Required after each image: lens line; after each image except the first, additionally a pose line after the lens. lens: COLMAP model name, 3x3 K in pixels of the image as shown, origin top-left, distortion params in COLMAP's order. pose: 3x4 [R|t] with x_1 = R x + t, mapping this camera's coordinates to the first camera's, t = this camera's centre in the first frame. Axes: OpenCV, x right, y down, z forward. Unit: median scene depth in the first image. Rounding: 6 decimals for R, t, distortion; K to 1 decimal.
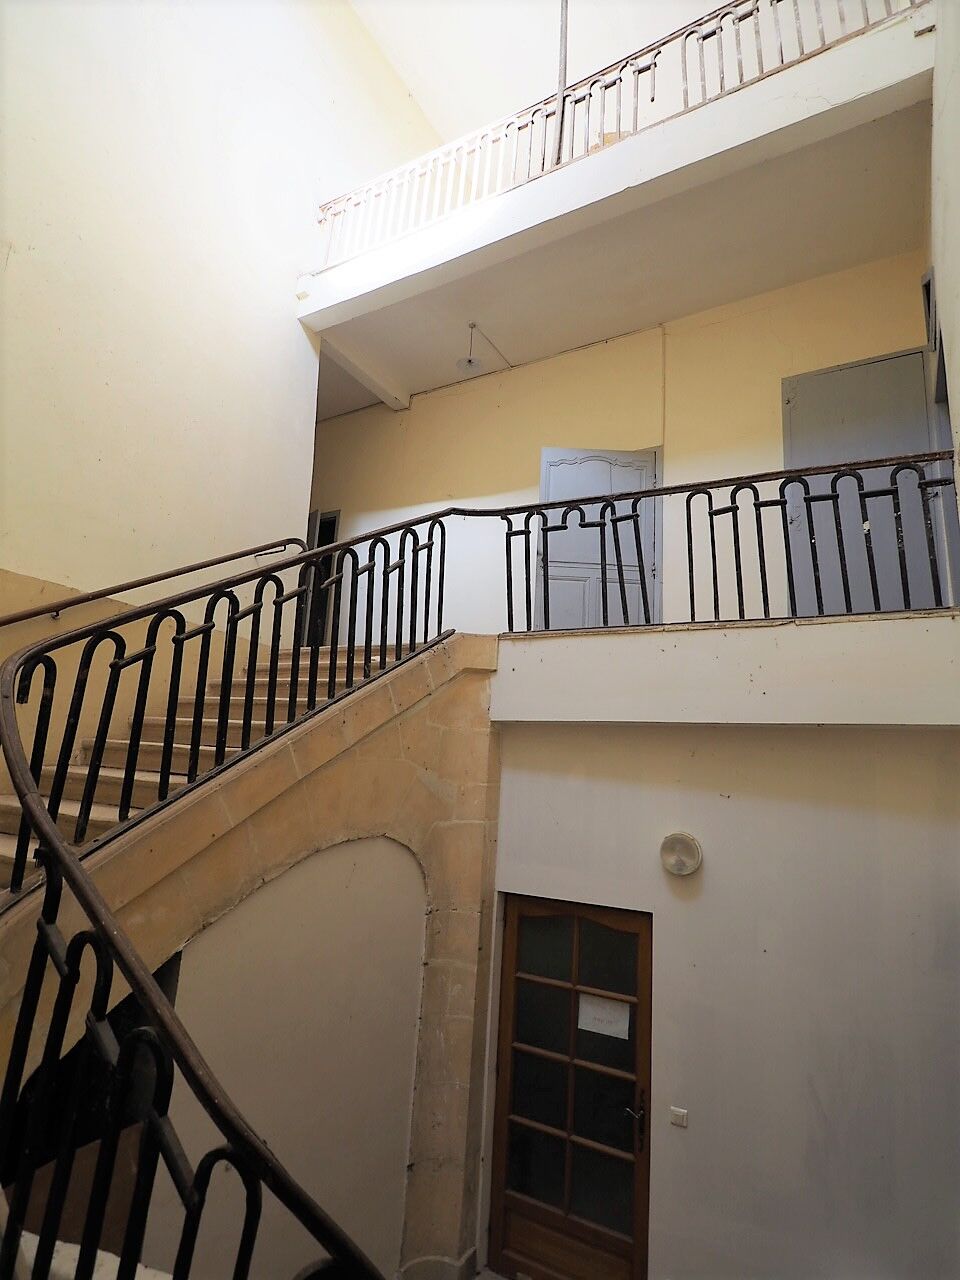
lens RADIAL K [[686.2, 0, 484.7], [0, 686.2, 636.9], [0, 0, 1]] dist [-0.002475, -0.007957]
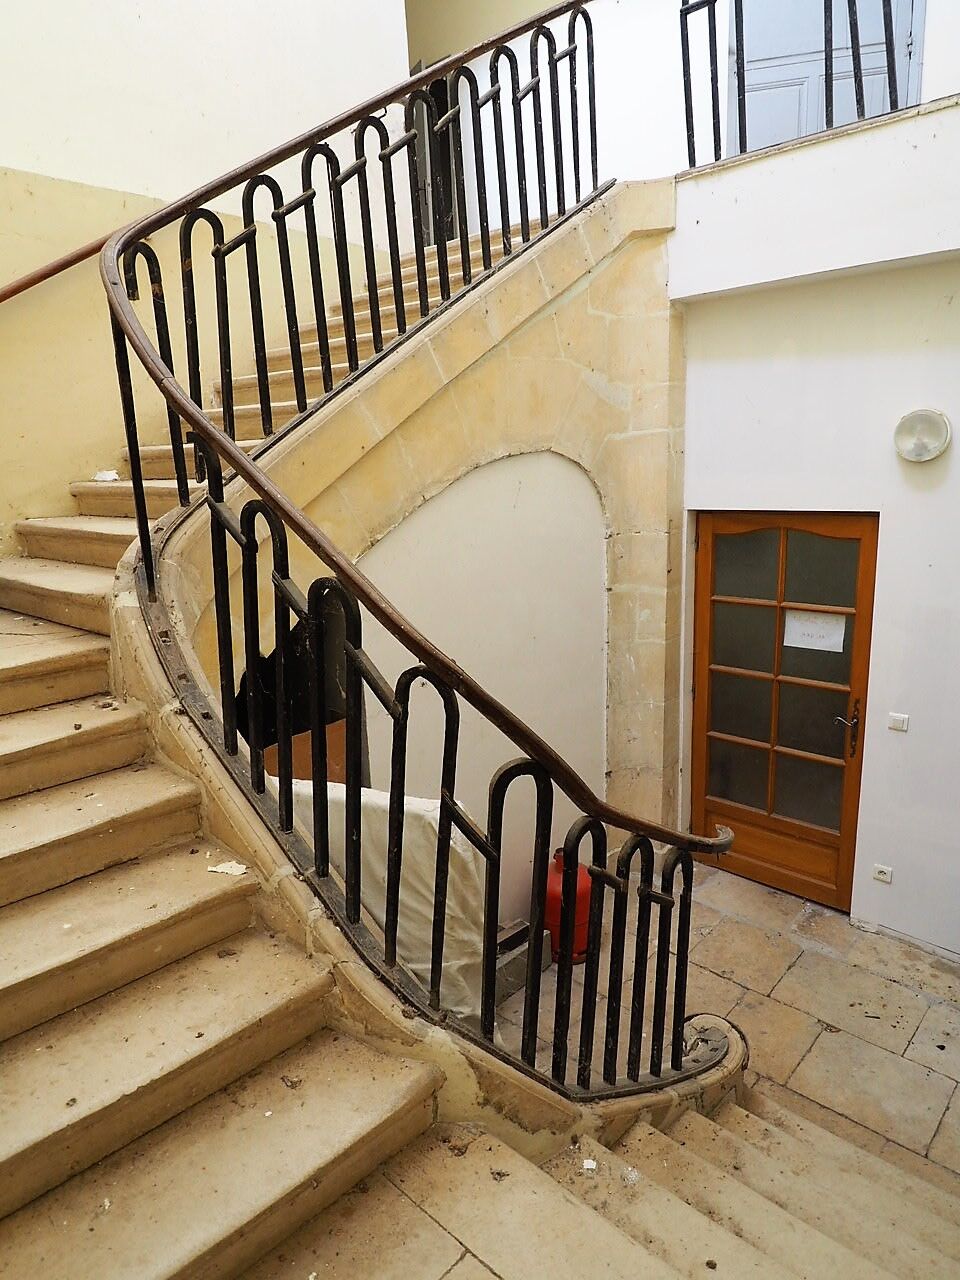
lens RADIAL K [[808.8, 0, 480.5], [0, 808.8, 641.1], [0, 0, 1]] dist [-0.016527, 0.001713]
pose [[0.969908, -0.041663, -0.239882, 0.003654], [0.136075, 0.909769, 0.392179, 0.097217], [0.201898, -0.413020, 0.888061, -0.025658]]
